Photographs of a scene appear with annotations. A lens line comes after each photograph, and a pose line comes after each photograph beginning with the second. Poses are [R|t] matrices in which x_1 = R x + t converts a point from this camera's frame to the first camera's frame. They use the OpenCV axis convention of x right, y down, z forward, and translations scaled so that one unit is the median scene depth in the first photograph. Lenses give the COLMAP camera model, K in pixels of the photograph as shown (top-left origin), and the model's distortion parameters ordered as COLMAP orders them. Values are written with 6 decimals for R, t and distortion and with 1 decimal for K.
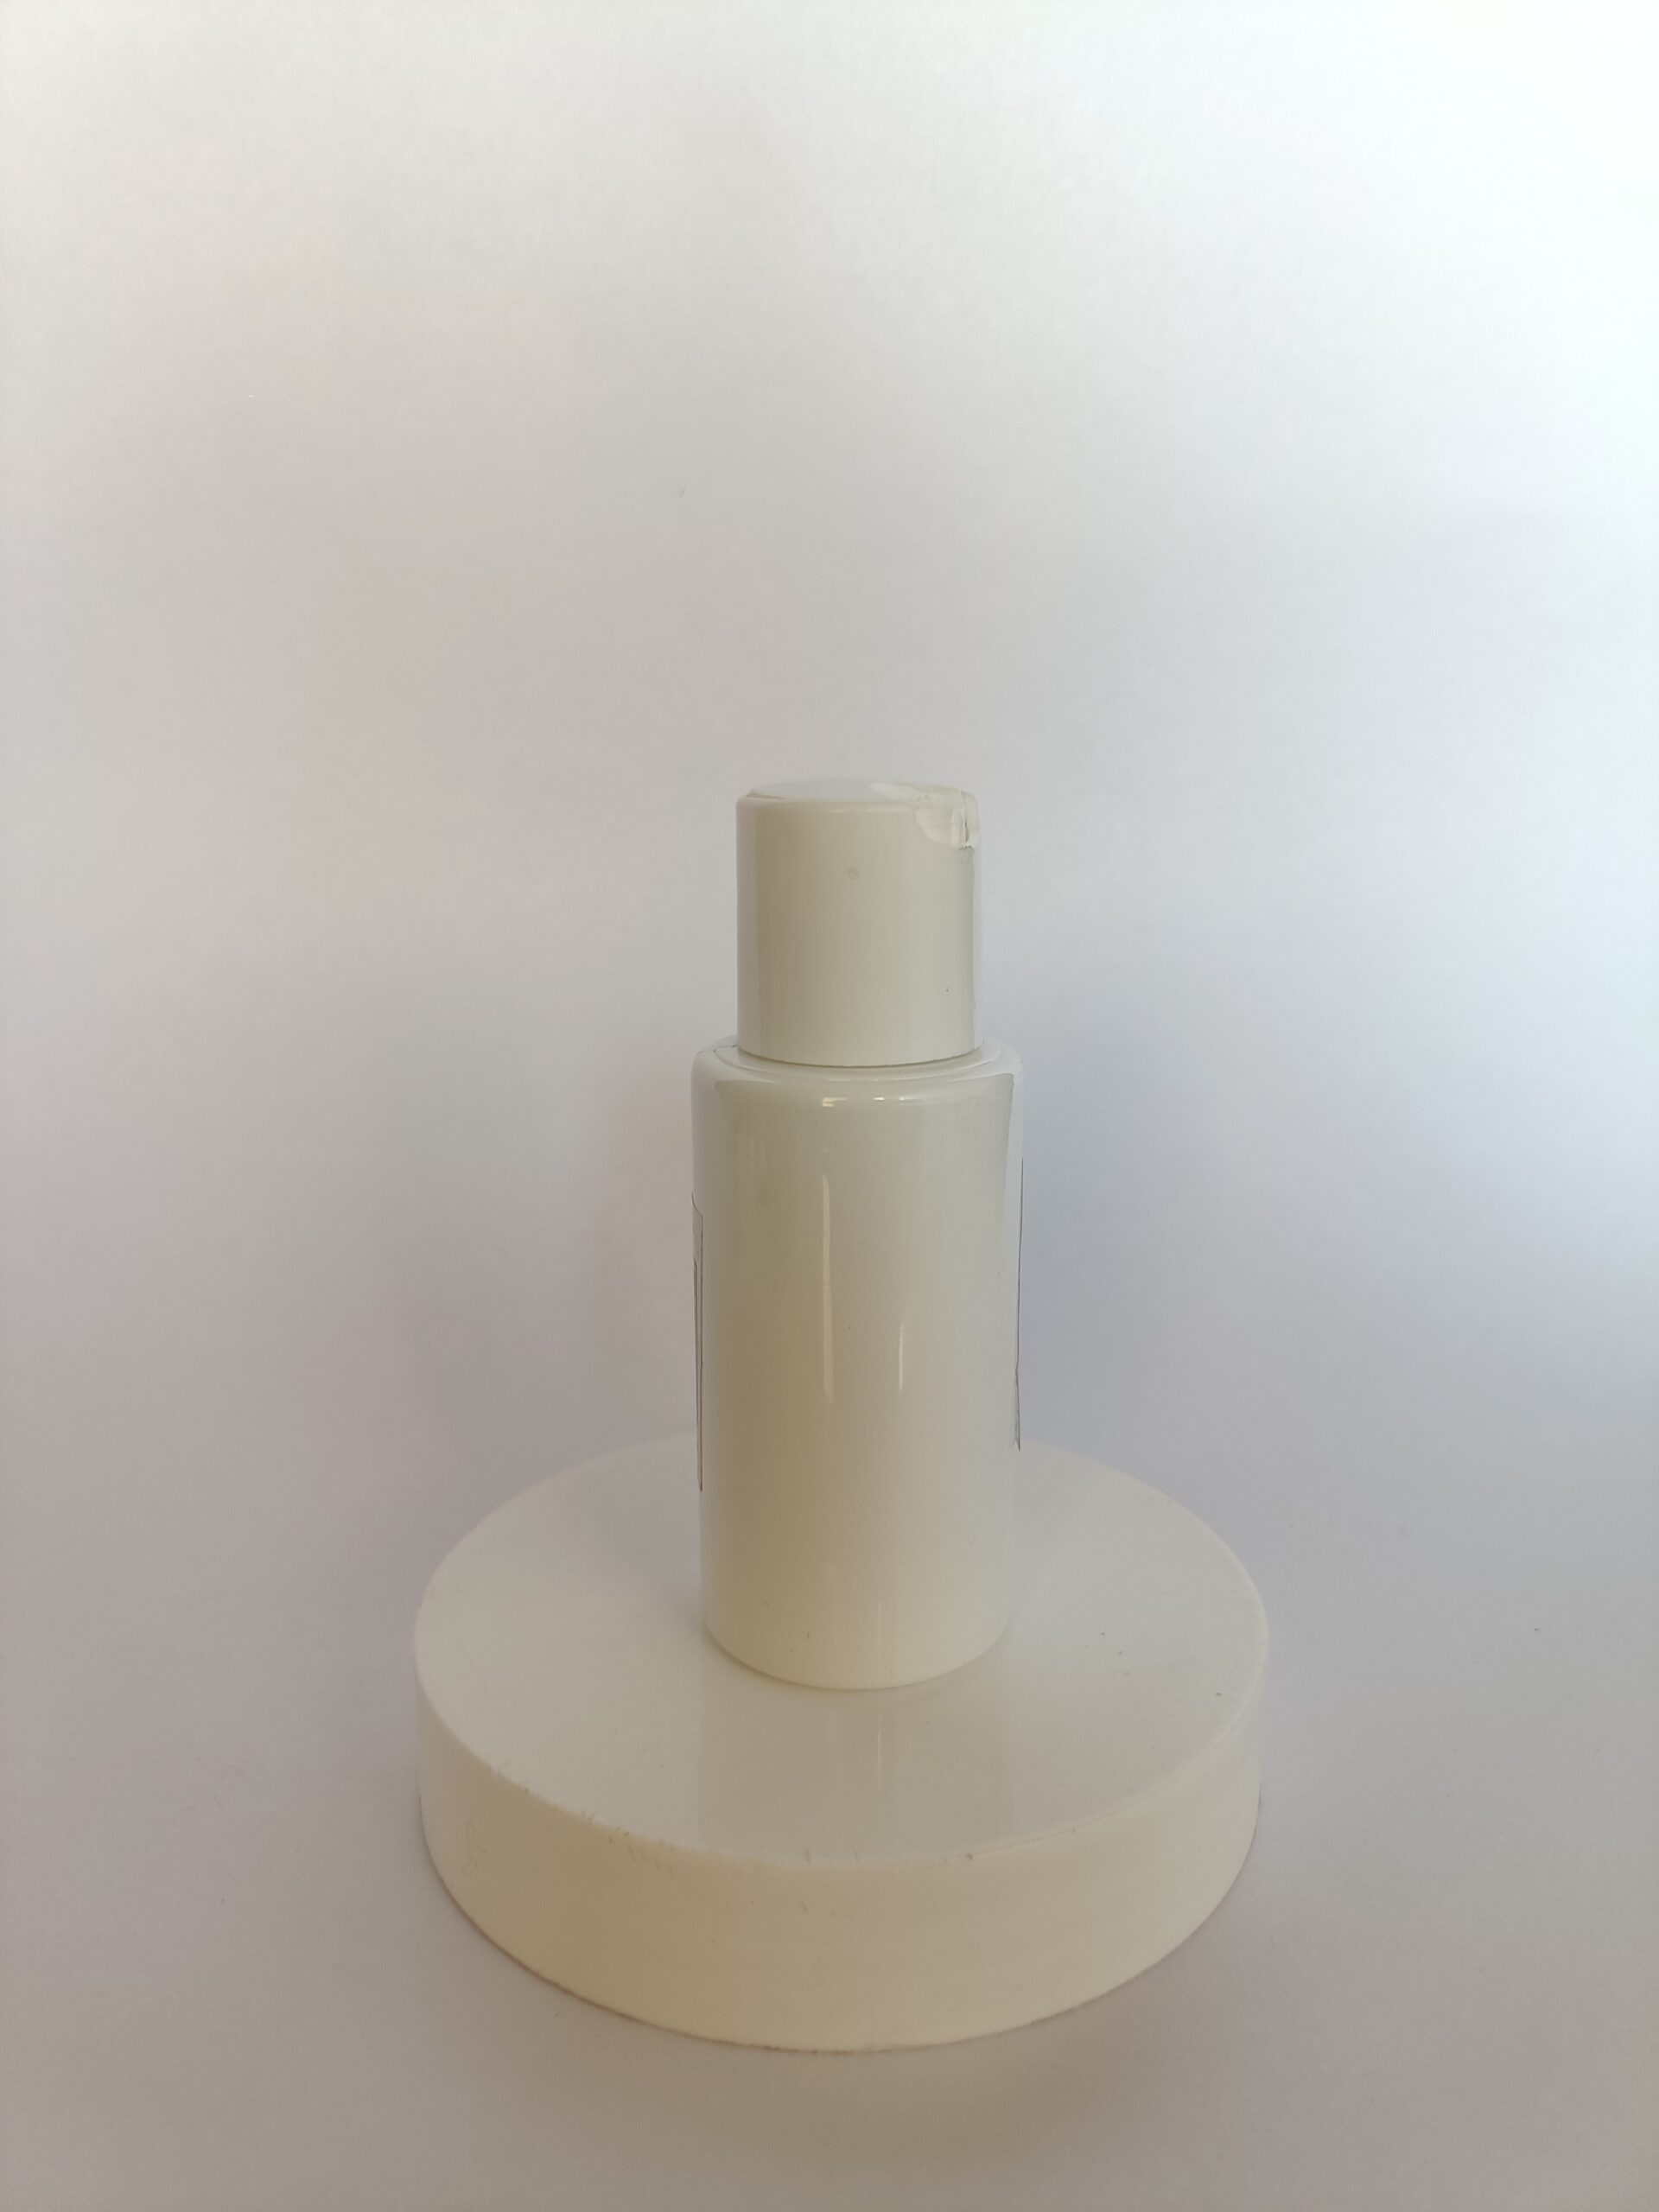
lens RADIAL K [[1625.7, 0, 818.1], [0, 1625.7, 1065.8], [0, 0, 1]] dist [0.085798, -0.005680]
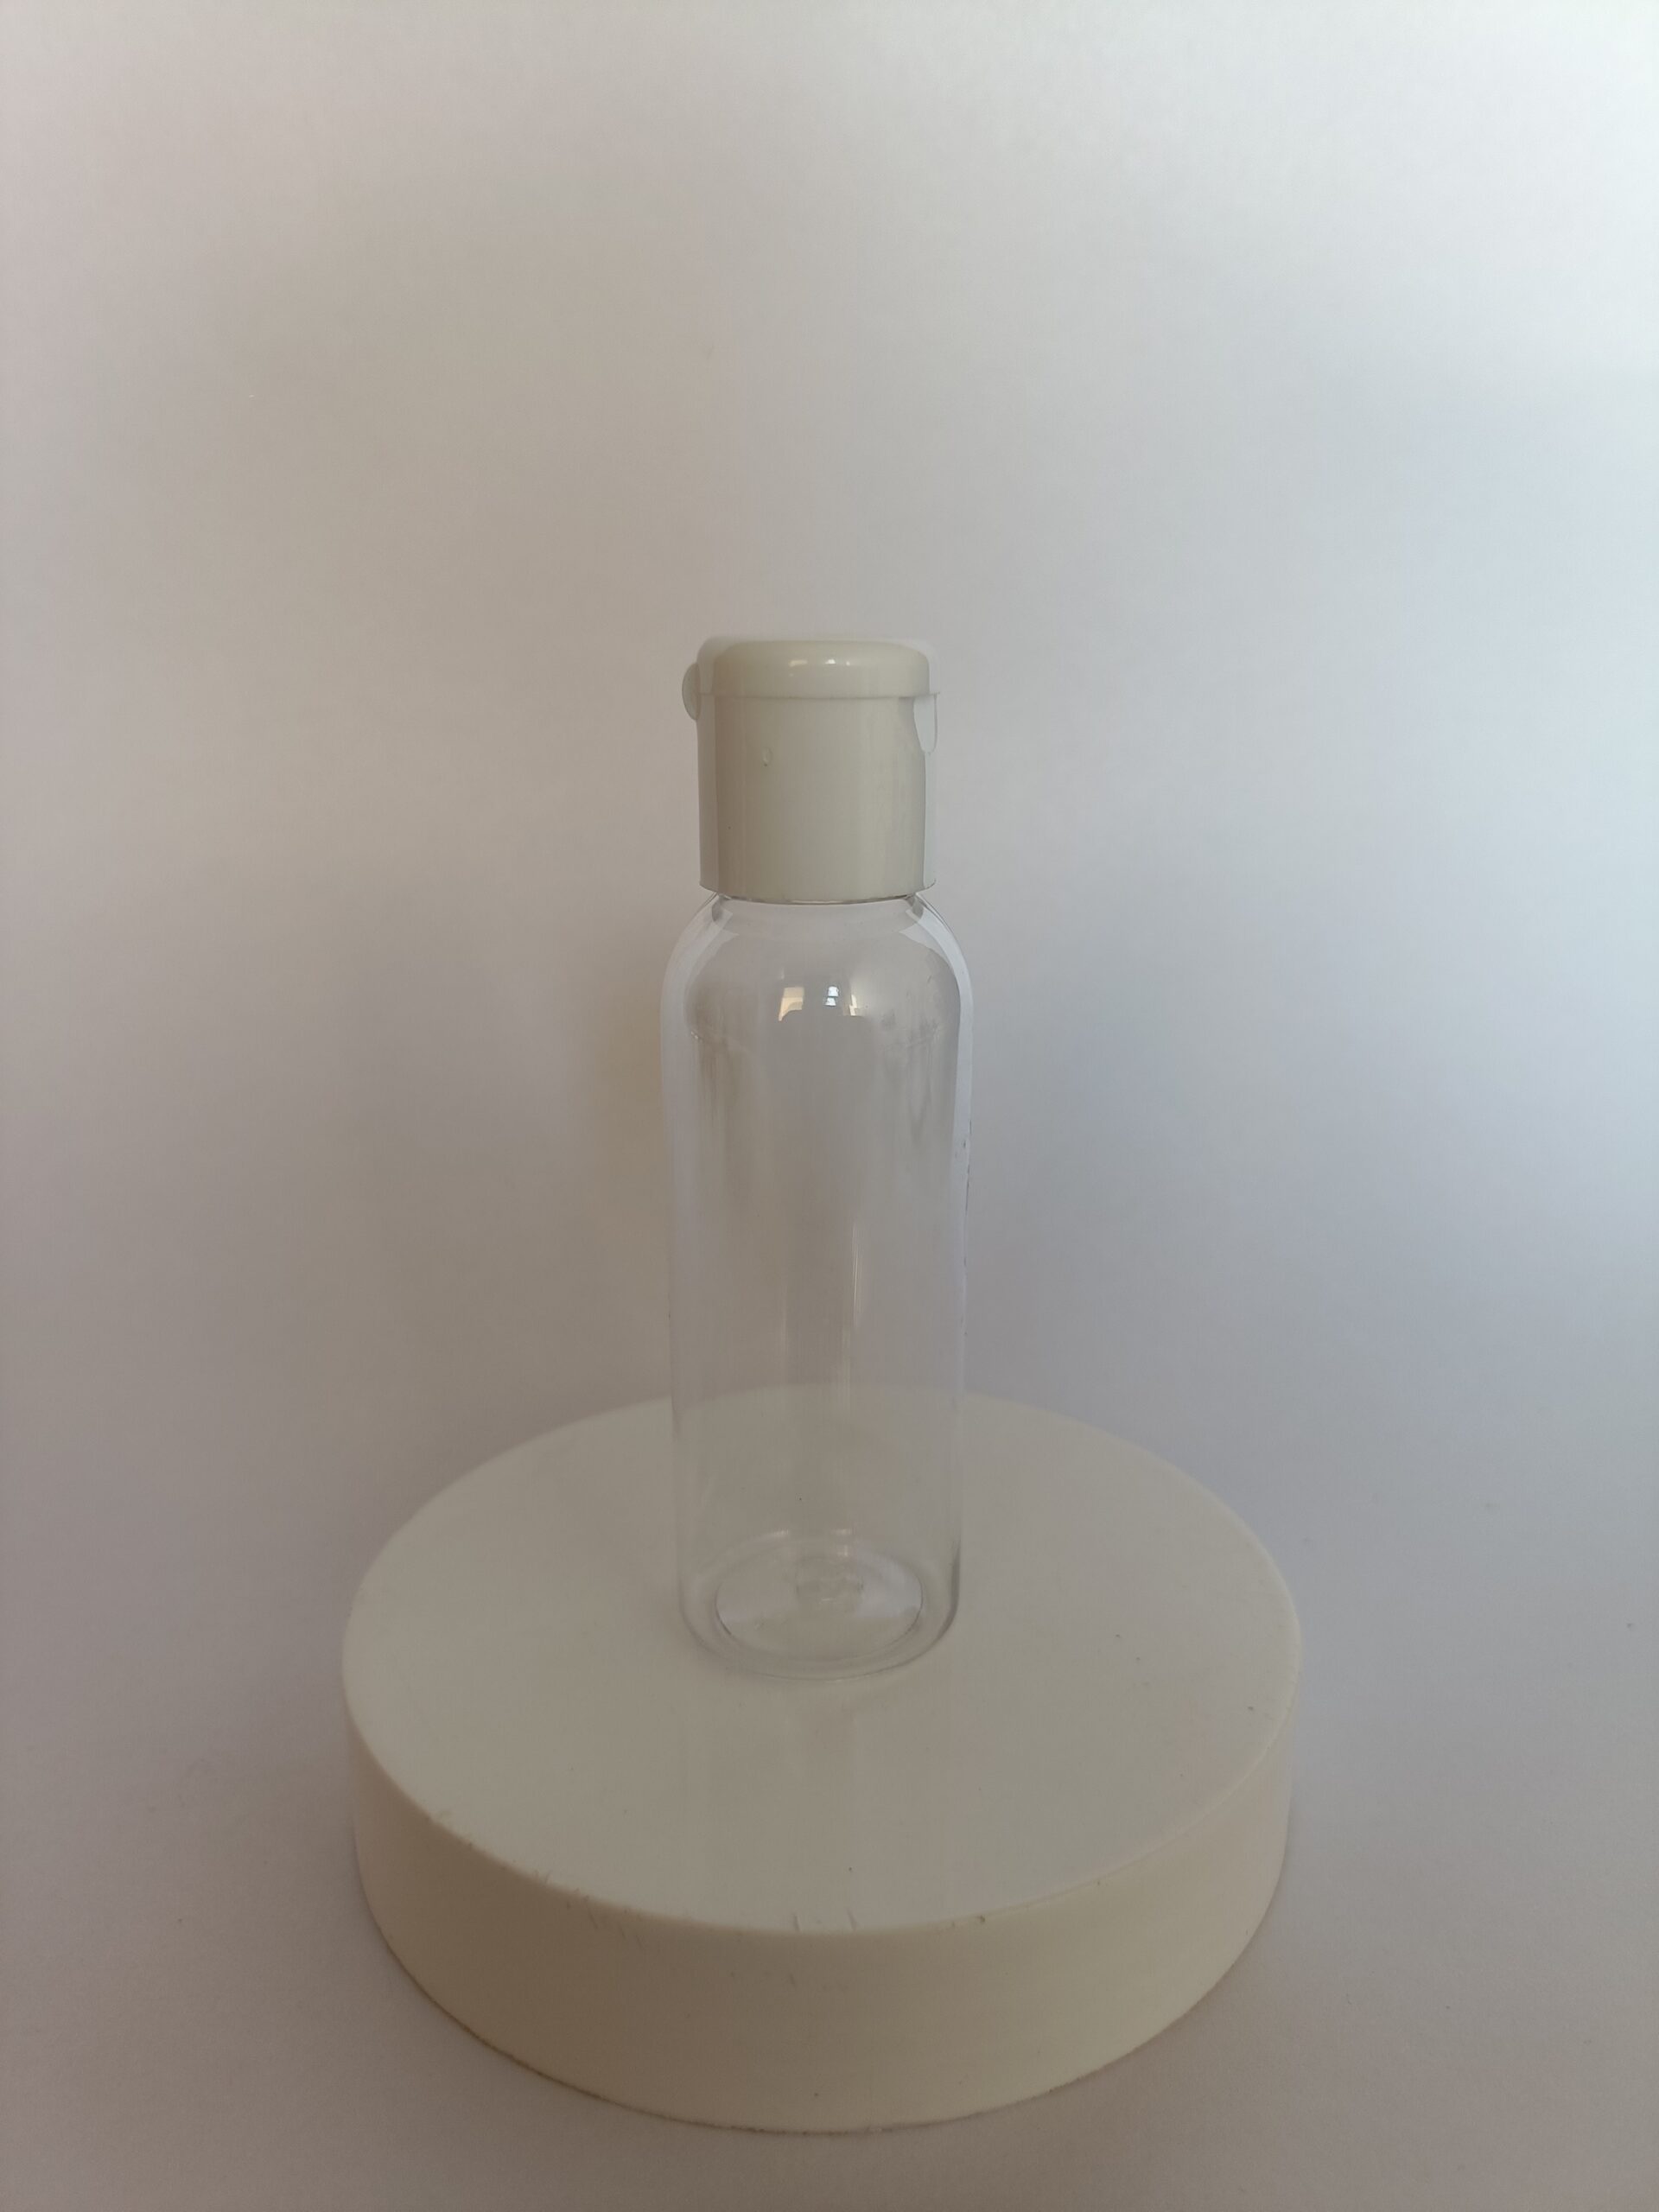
lens RADIAL K [[1625.7, 0, 828.7], [0, 1625.7, 1094.1], [0, 0, 1]] dist [0.085798, -0.005680]
pose [[0.999372, -0.011230, 0.033612, -0.012521], [0.008645, 0.997063, 0.076099, -0.021814], [-0.034368, -0.075760, 0.996534, 0.152535]]
